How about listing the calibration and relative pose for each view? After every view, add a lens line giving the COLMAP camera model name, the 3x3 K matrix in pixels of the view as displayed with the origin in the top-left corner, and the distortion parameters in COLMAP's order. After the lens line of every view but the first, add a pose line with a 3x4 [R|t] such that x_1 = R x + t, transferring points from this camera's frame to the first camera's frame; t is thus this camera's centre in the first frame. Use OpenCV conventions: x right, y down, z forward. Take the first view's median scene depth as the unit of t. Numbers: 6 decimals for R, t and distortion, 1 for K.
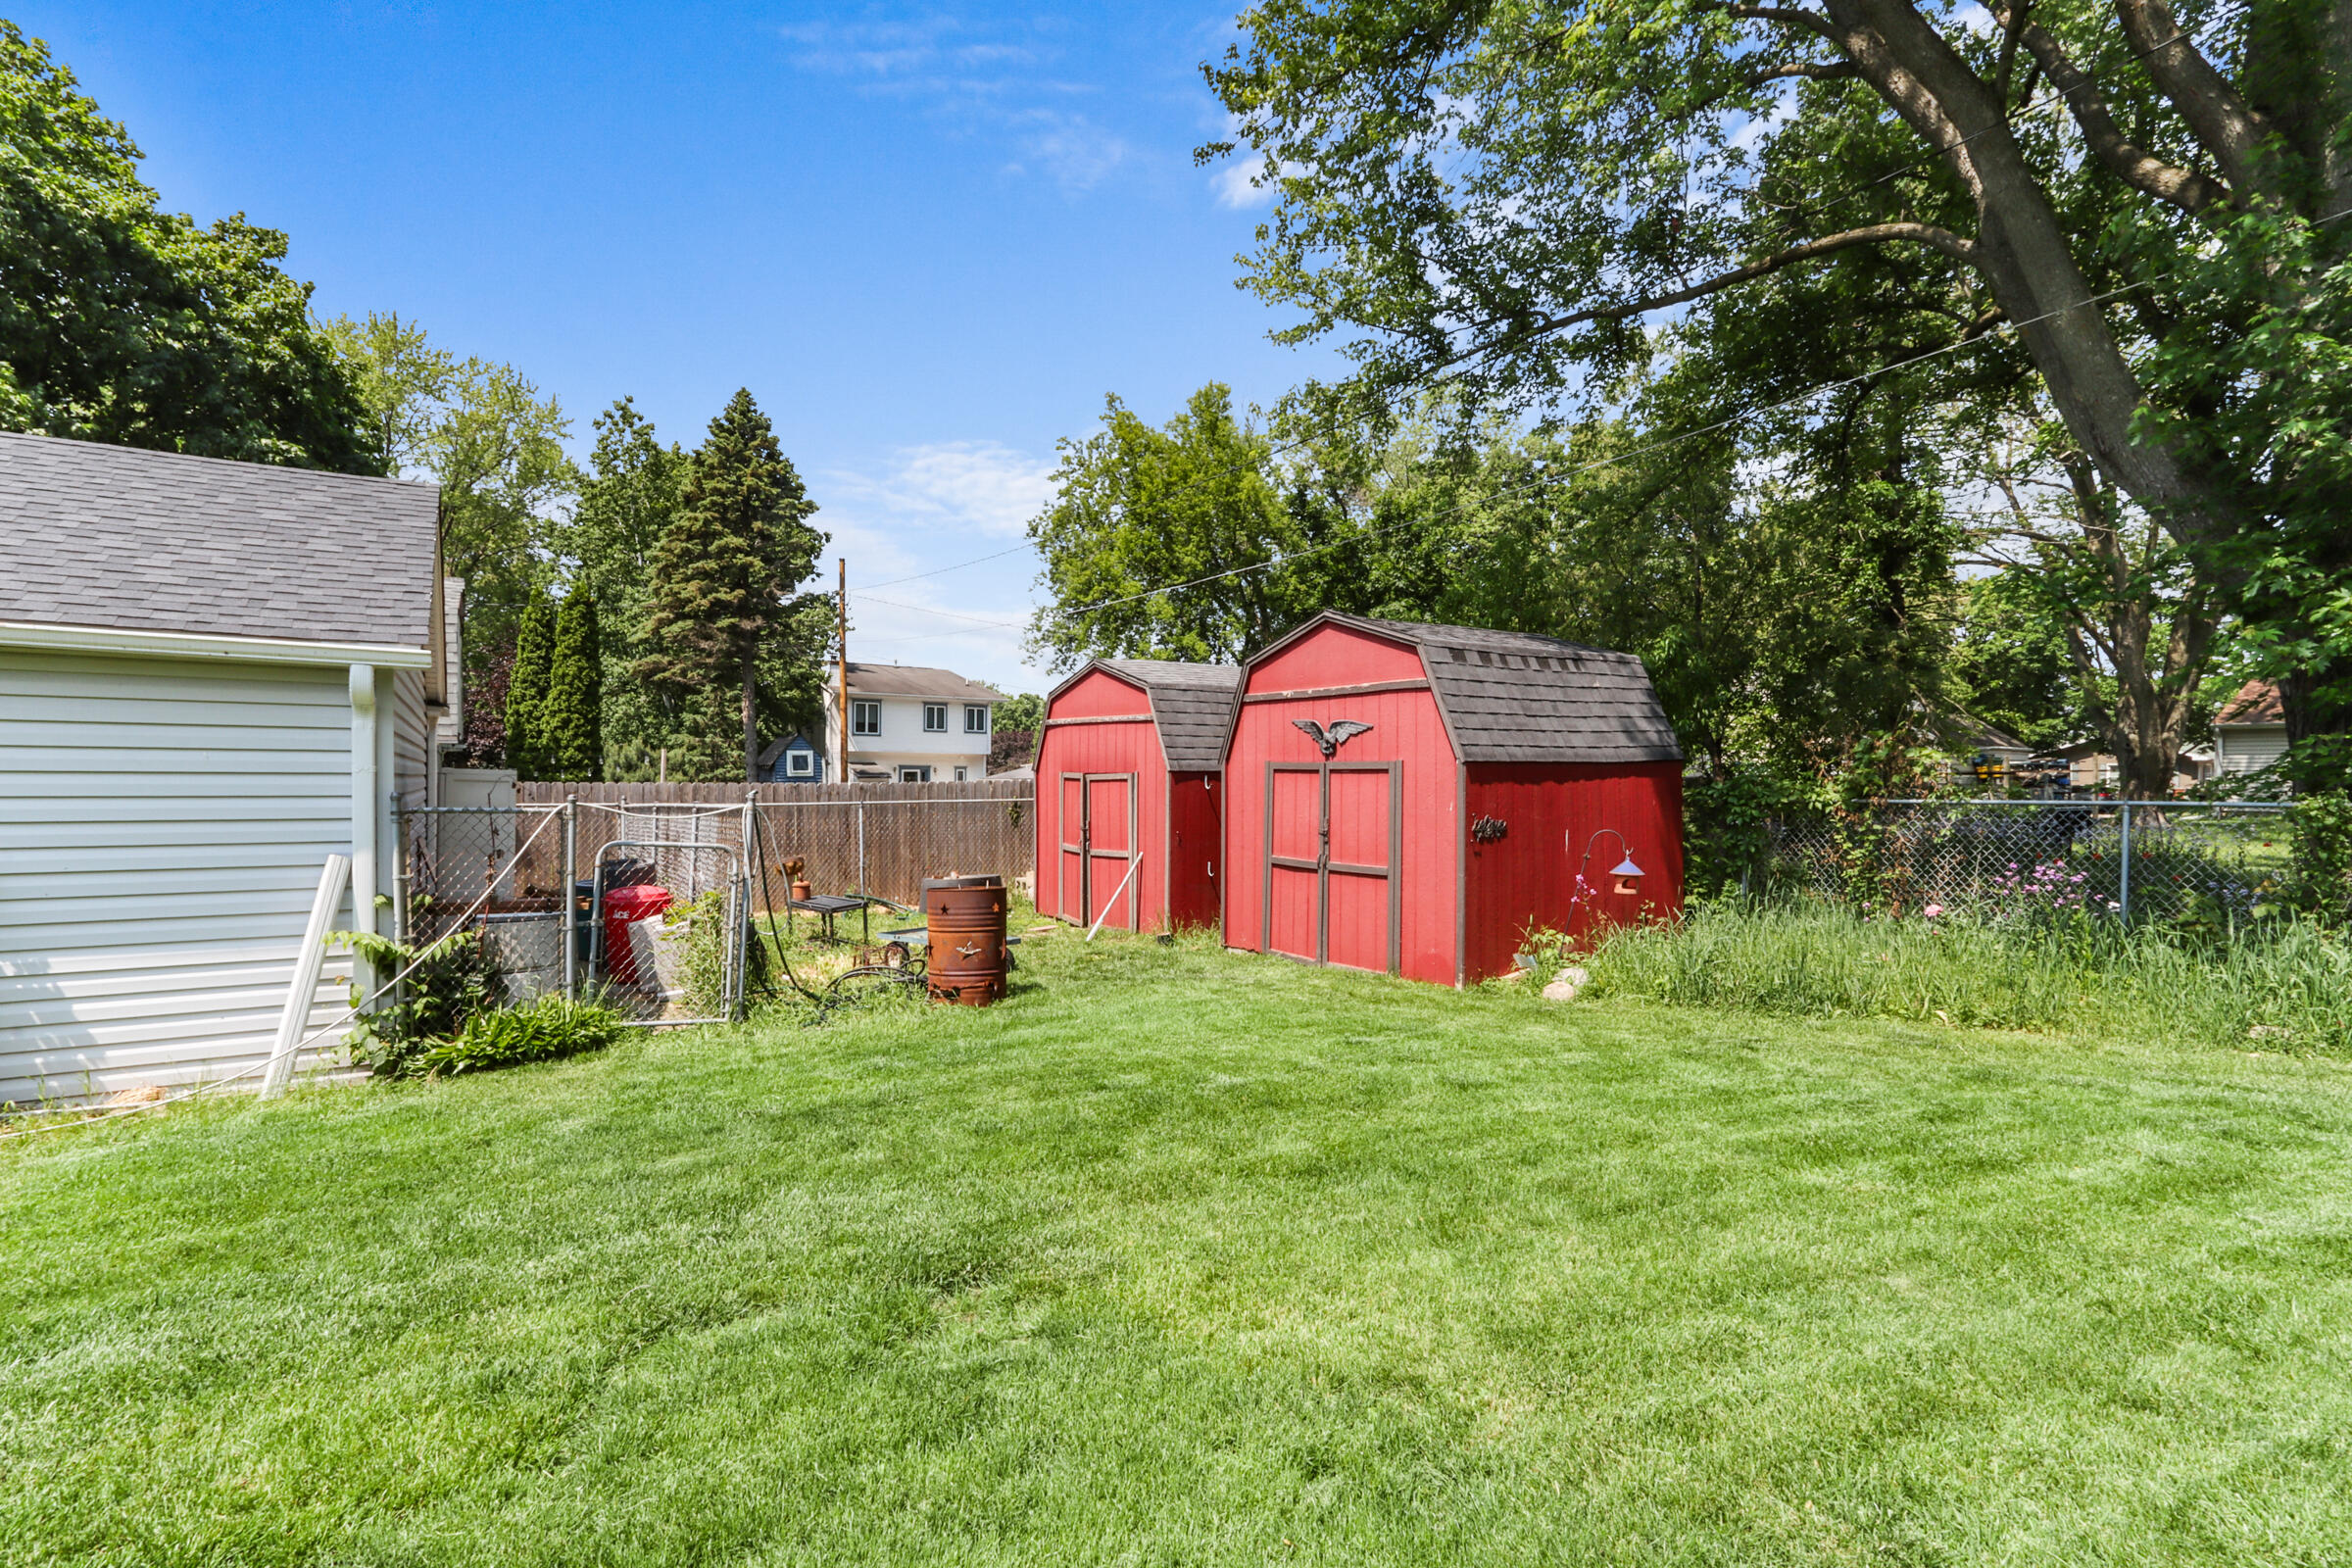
lens RADIAL K [[1146.7, 0, 1166.7], [0, 1146.7, 824.4], [0, 0, 1]] dist [0.000236, 0.000384]
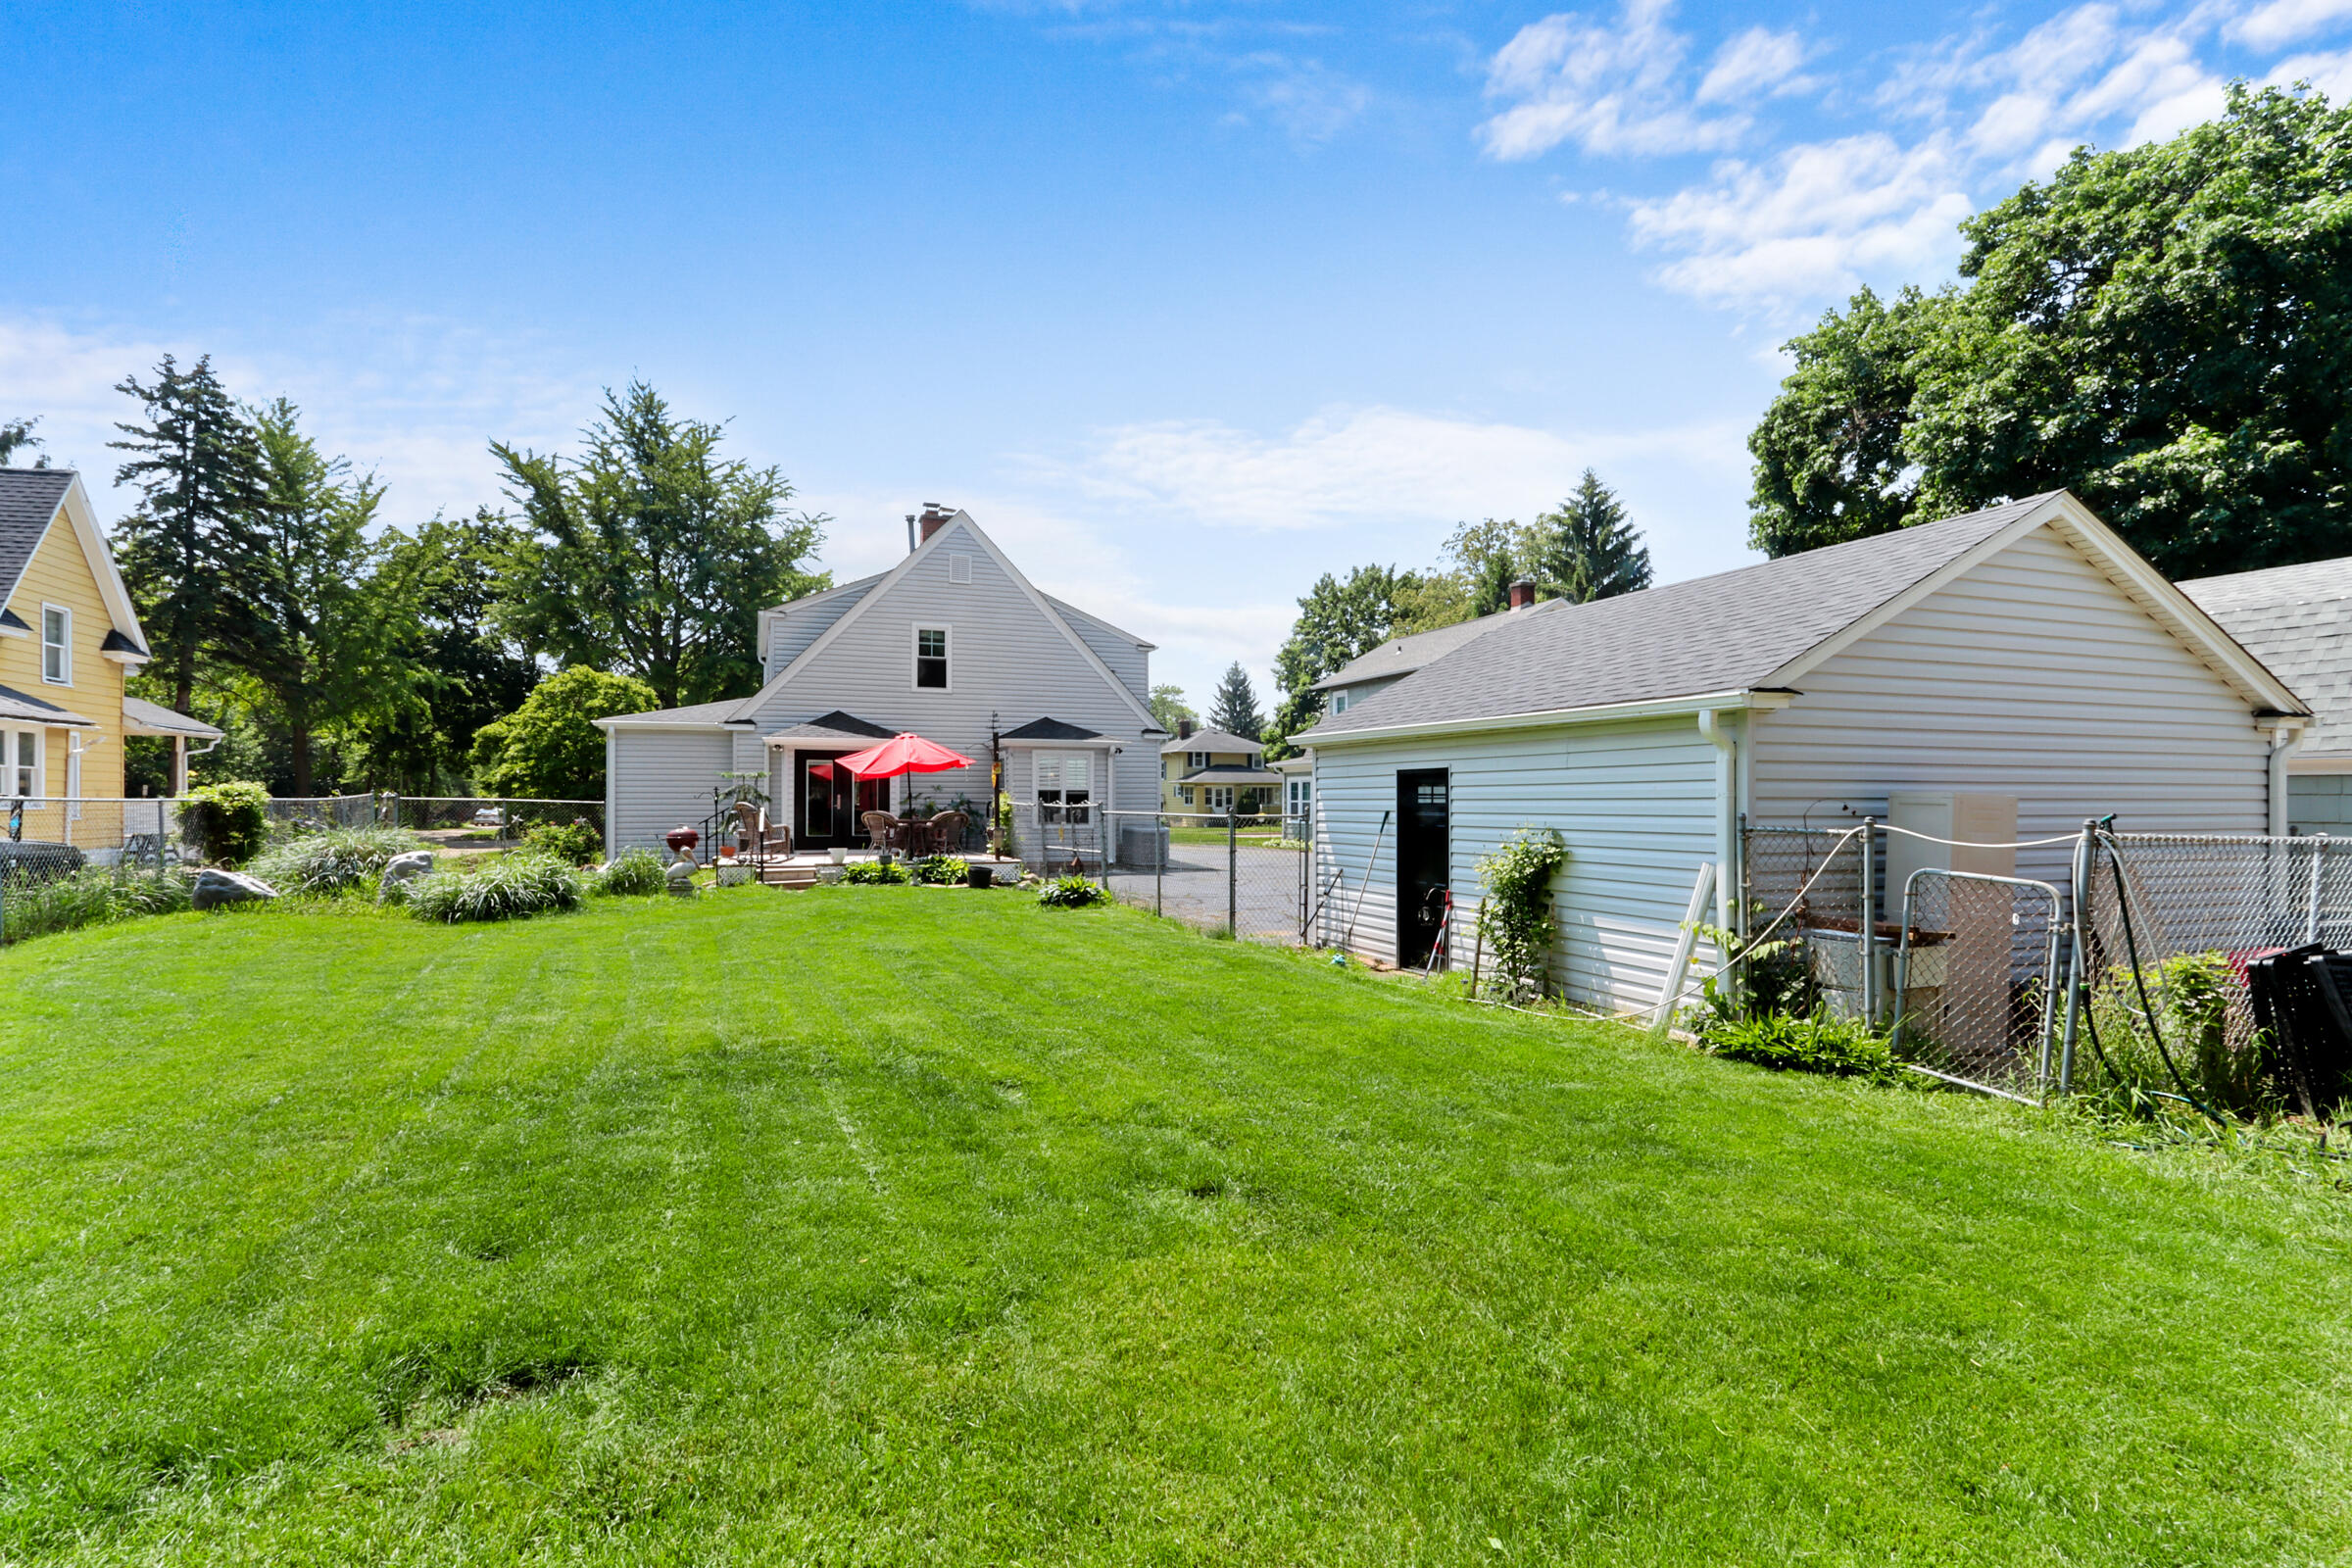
lens RADIAL K [[1146.7, 0, 1166.7], [0, 1146.7, 824.4], [0, 0, 1]] dist [0.000236, 0.000384]
pose [[-0.230900, 0.009795, -0.972928, 0.620661], [-0.047955, 0.998619, 0.021434, -0.012684], [0.971795, 0.051606, -0.230111, 0.709084]]
